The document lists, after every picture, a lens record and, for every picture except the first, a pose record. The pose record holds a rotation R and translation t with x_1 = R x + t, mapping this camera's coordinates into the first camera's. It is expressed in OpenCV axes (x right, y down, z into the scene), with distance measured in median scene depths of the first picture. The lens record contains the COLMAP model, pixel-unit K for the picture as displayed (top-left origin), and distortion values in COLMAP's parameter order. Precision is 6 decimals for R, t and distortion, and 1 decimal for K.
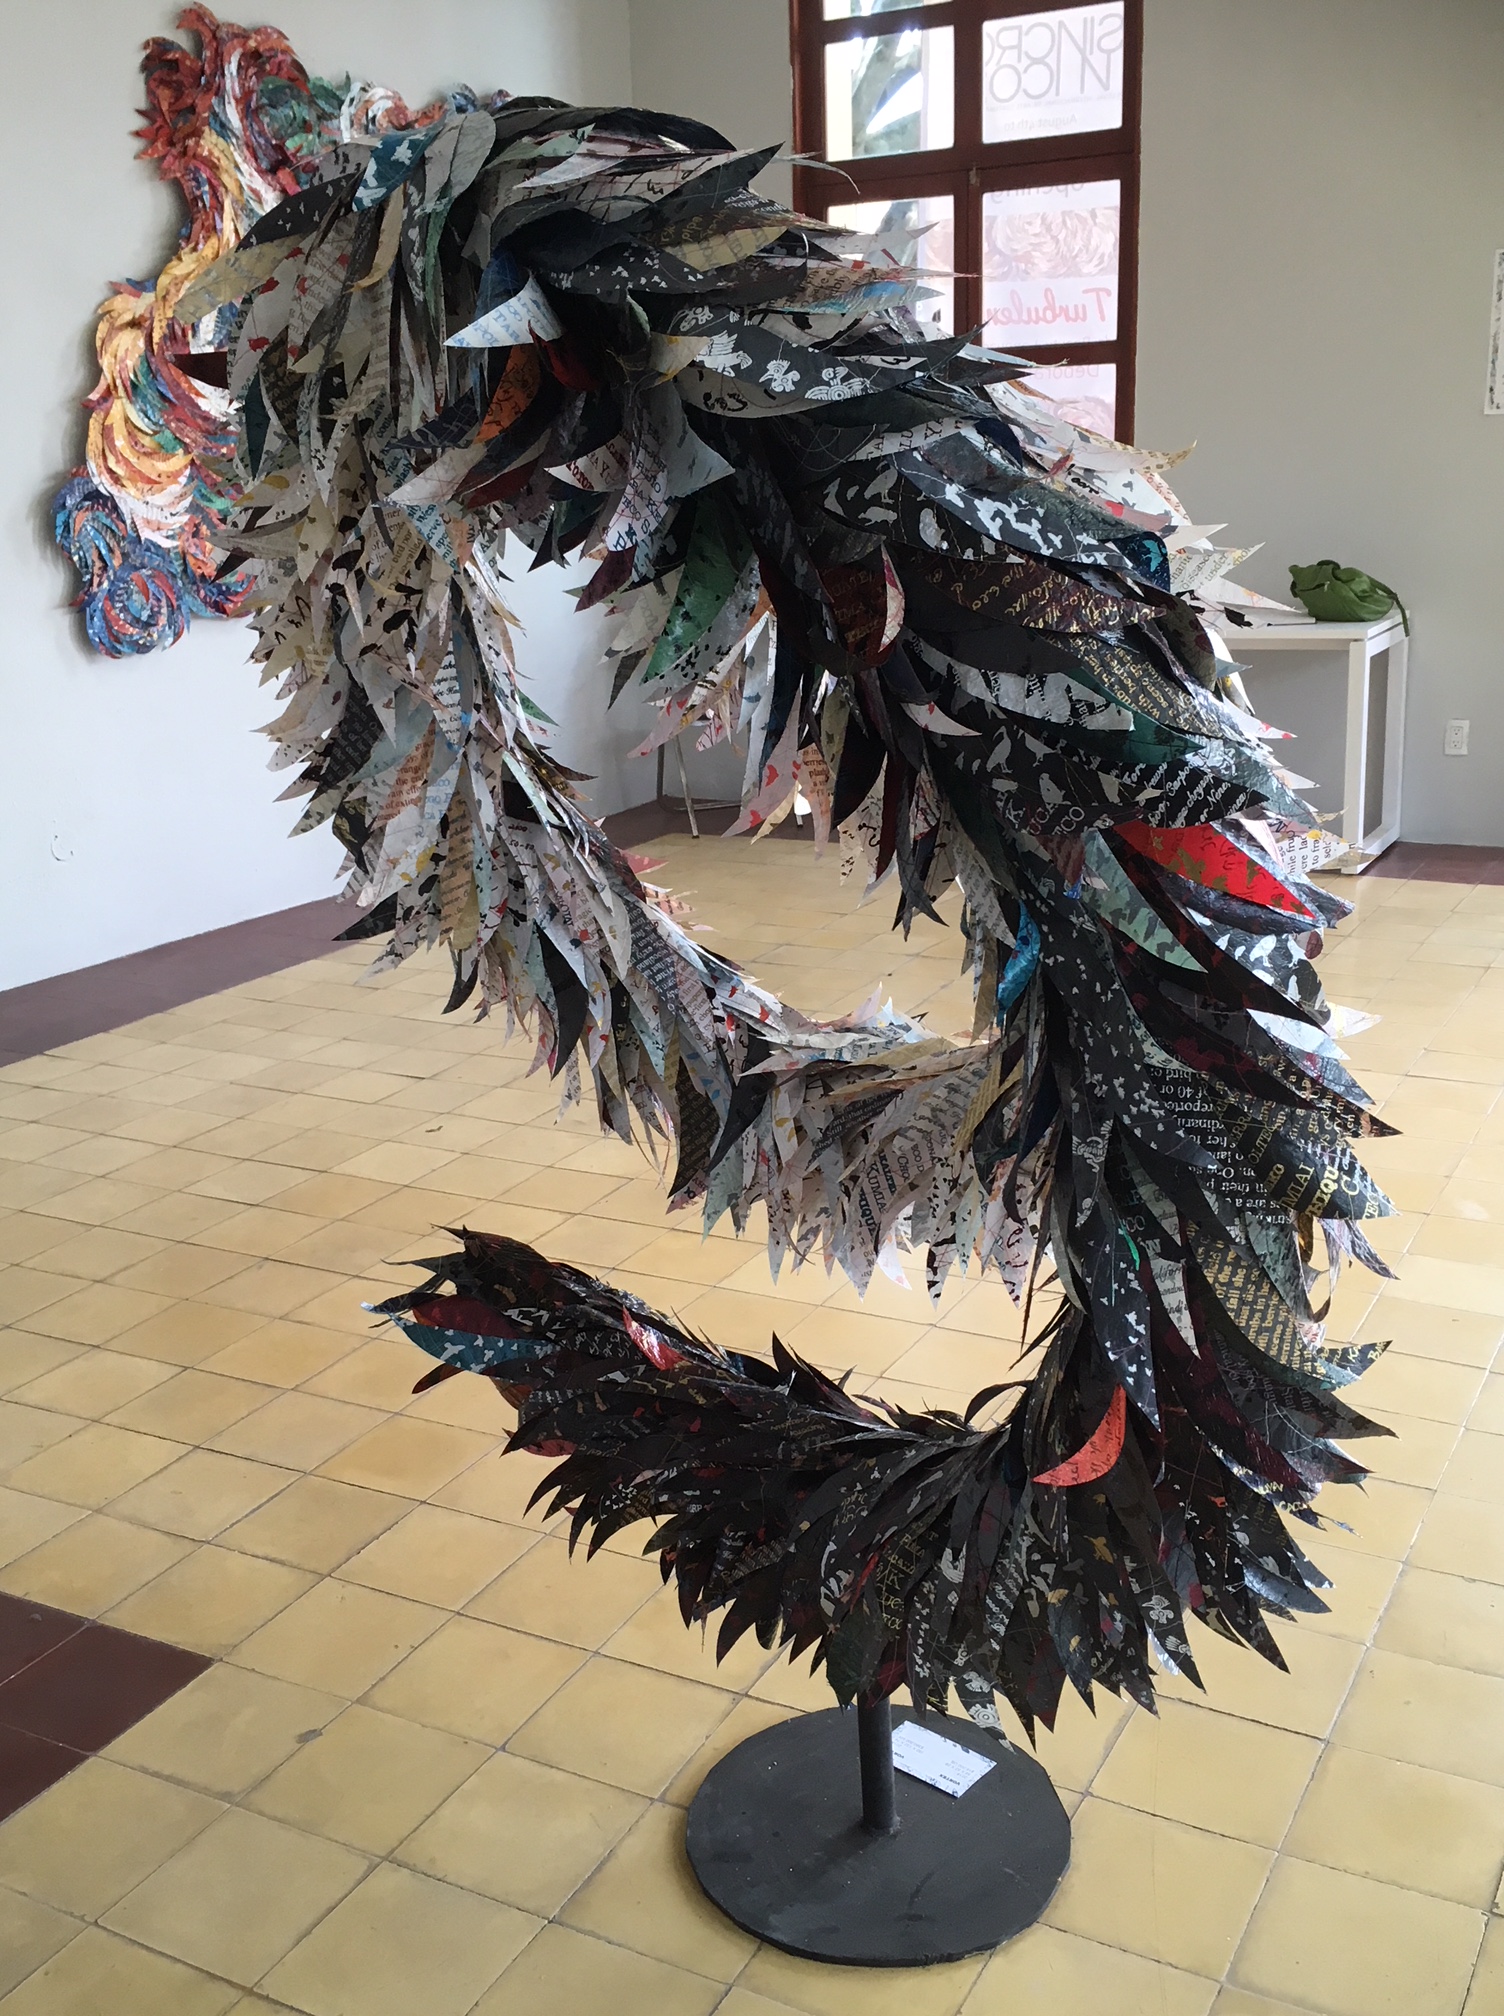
lens RADIAL K [[2057.1, 0, 752.0], [0, 2057.1, 1008.0], [0, 0, 1]] dist [0.001517, 0.001646]
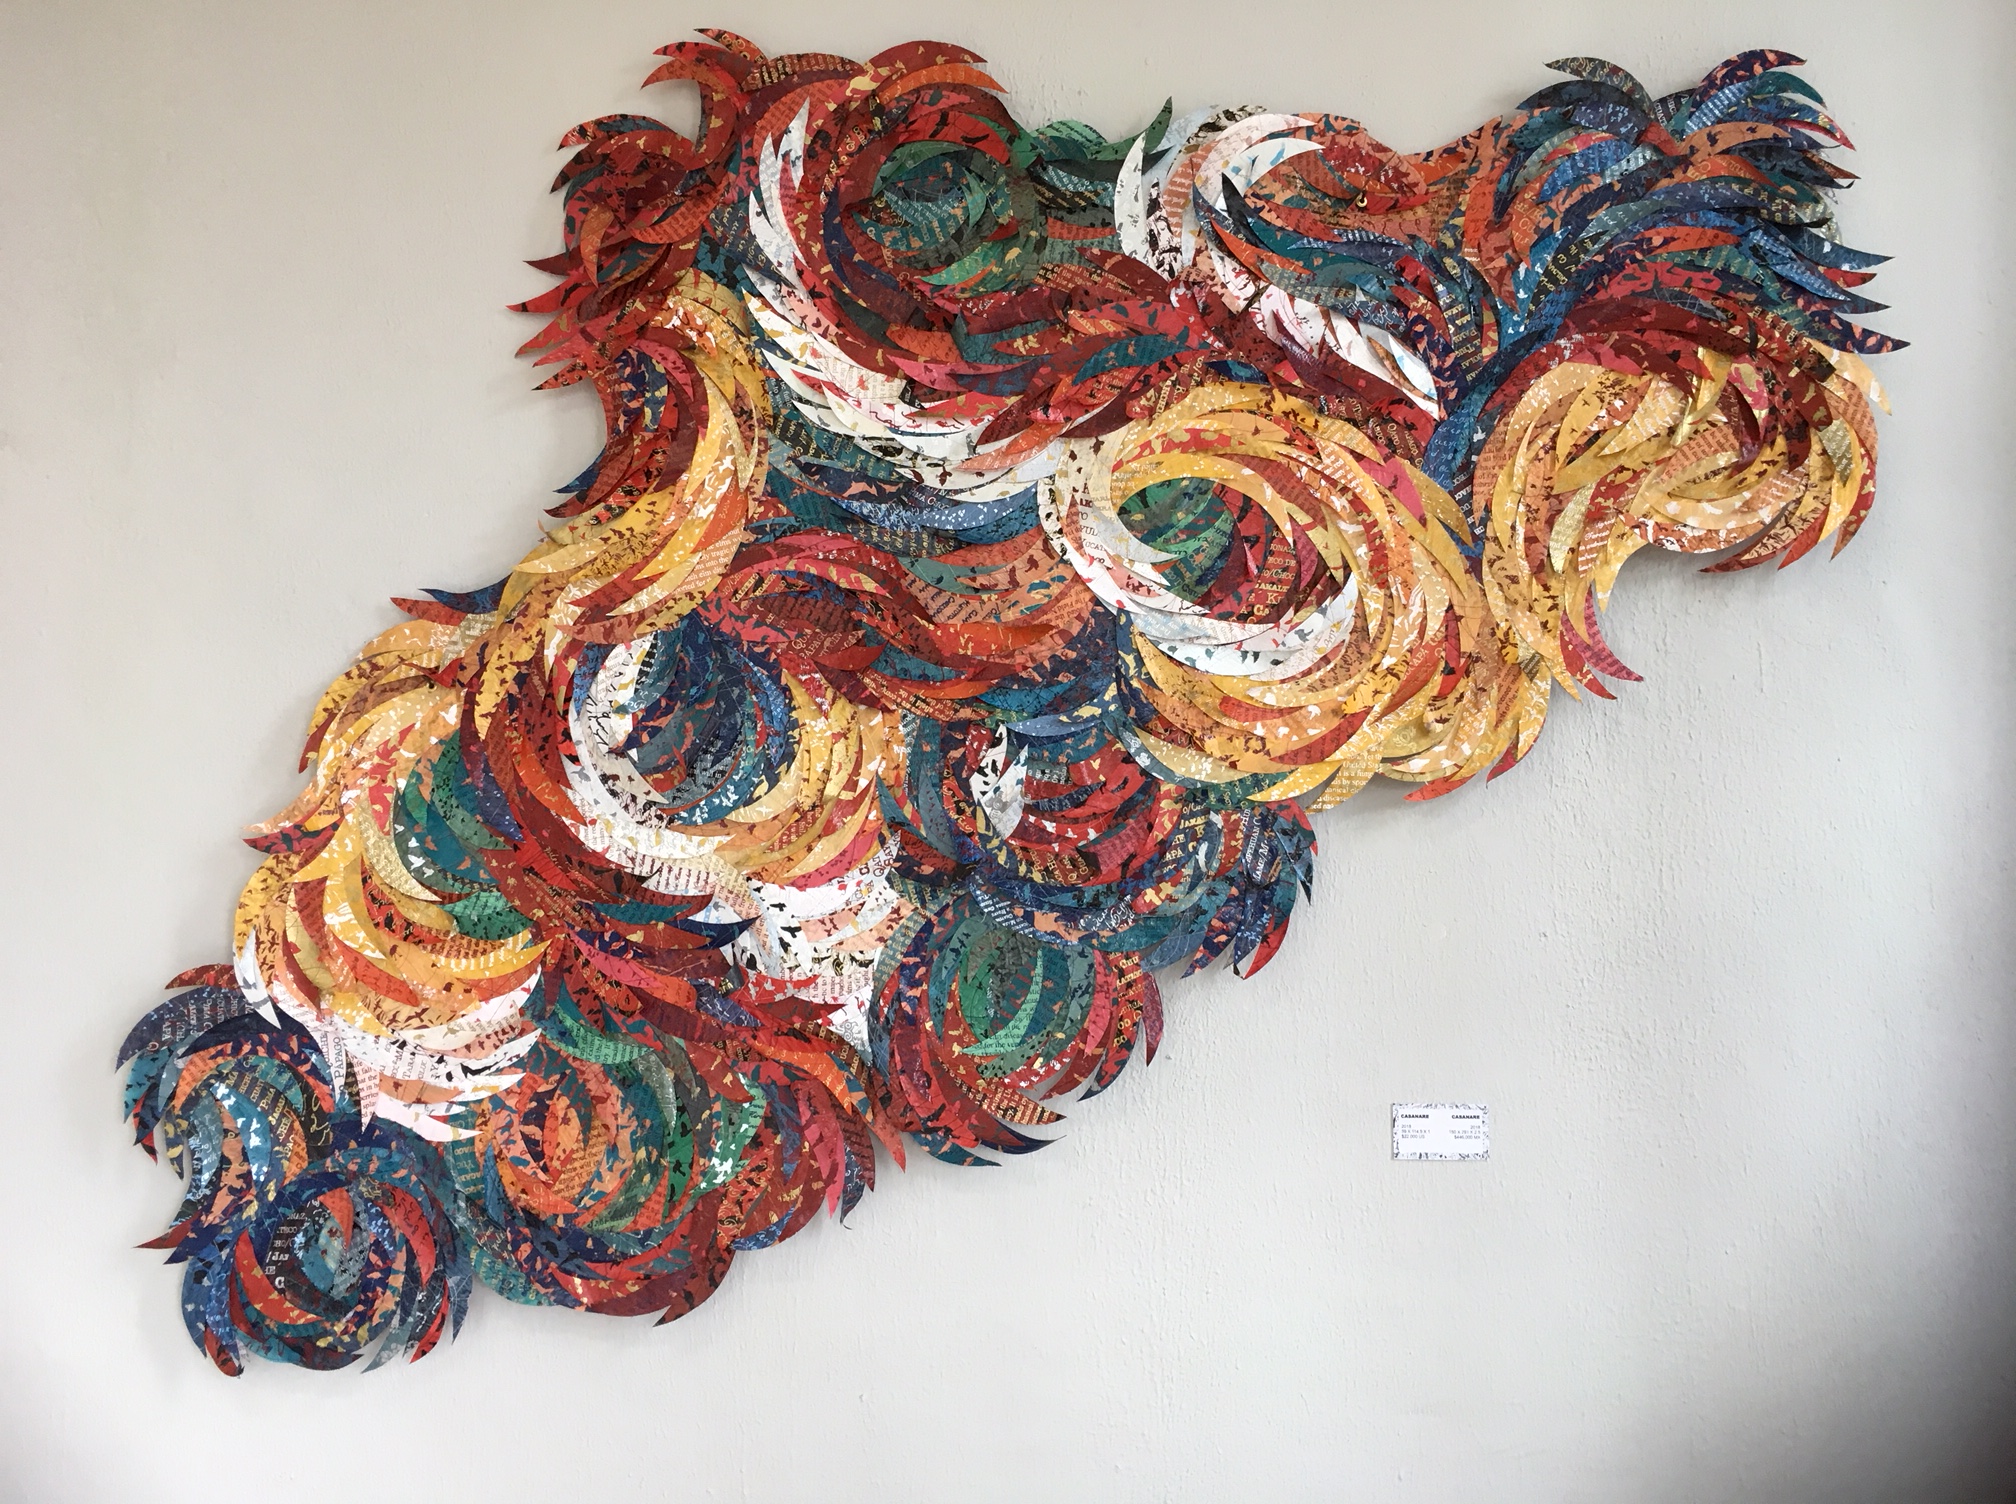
lens RADIAL K [[1696.3, 0, 1008.0], [0, 1696.3, 752.0], [0, 0, 1]] dist [0.076762, -0.124731]
pose [[0.484448, -0.012491, -0.874731, 0.110212], [-0.240263, 0.959548, -0.146766, -0.284082], [0.841180, 0.281266, 0.461851, 0.916046]]
